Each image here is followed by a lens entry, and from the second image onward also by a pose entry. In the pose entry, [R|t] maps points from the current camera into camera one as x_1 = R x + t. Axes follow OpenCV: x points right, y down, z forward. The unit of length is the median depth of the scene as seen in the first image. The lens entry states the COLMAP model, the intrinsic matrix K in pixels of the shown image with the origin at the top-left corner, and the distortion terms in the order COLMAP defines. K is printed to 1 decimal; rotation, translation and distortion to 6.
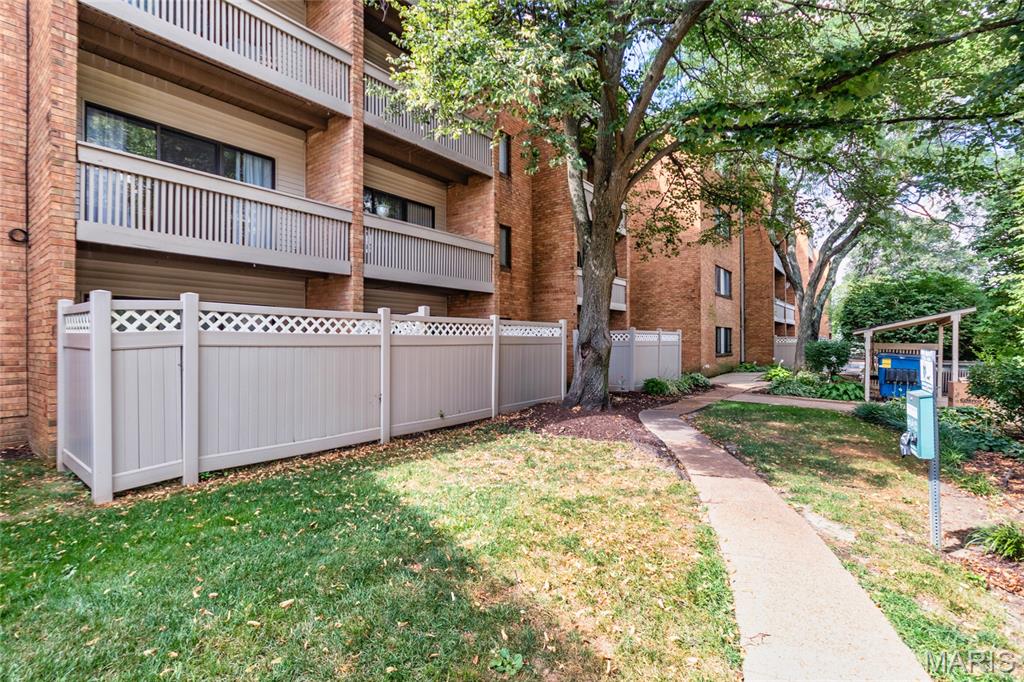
lens RADIAL K [[465.4, 0, 512.0], [0, 465.4, 341.0], [0, 0, 1]] dist [-0.014507, -0.000471]
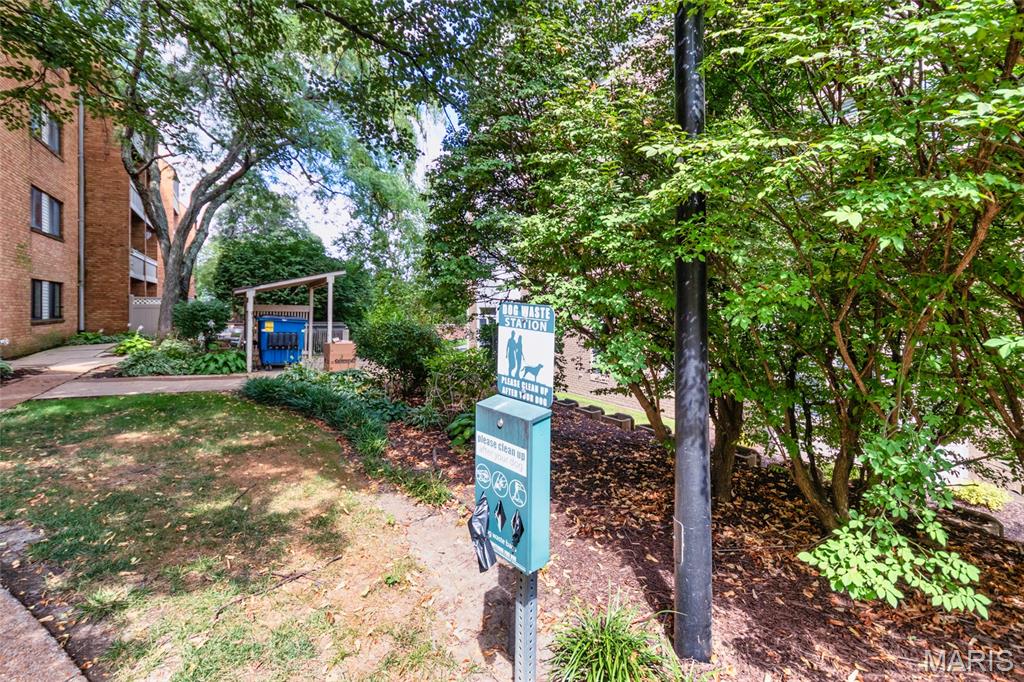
lens RADIAL K [[493.0, 0, 510.8], [0, 493.0, 309.2], [0, 0, 1]] dist [-0.001850, -0.000895]
pose [[0.387266, -0.001063, 0.921967, 0.081743], [-0.008846, 0.999949, 0.004868, 0.003842], [-0.921925, -0.010041, 0.387237, 0.142332]]
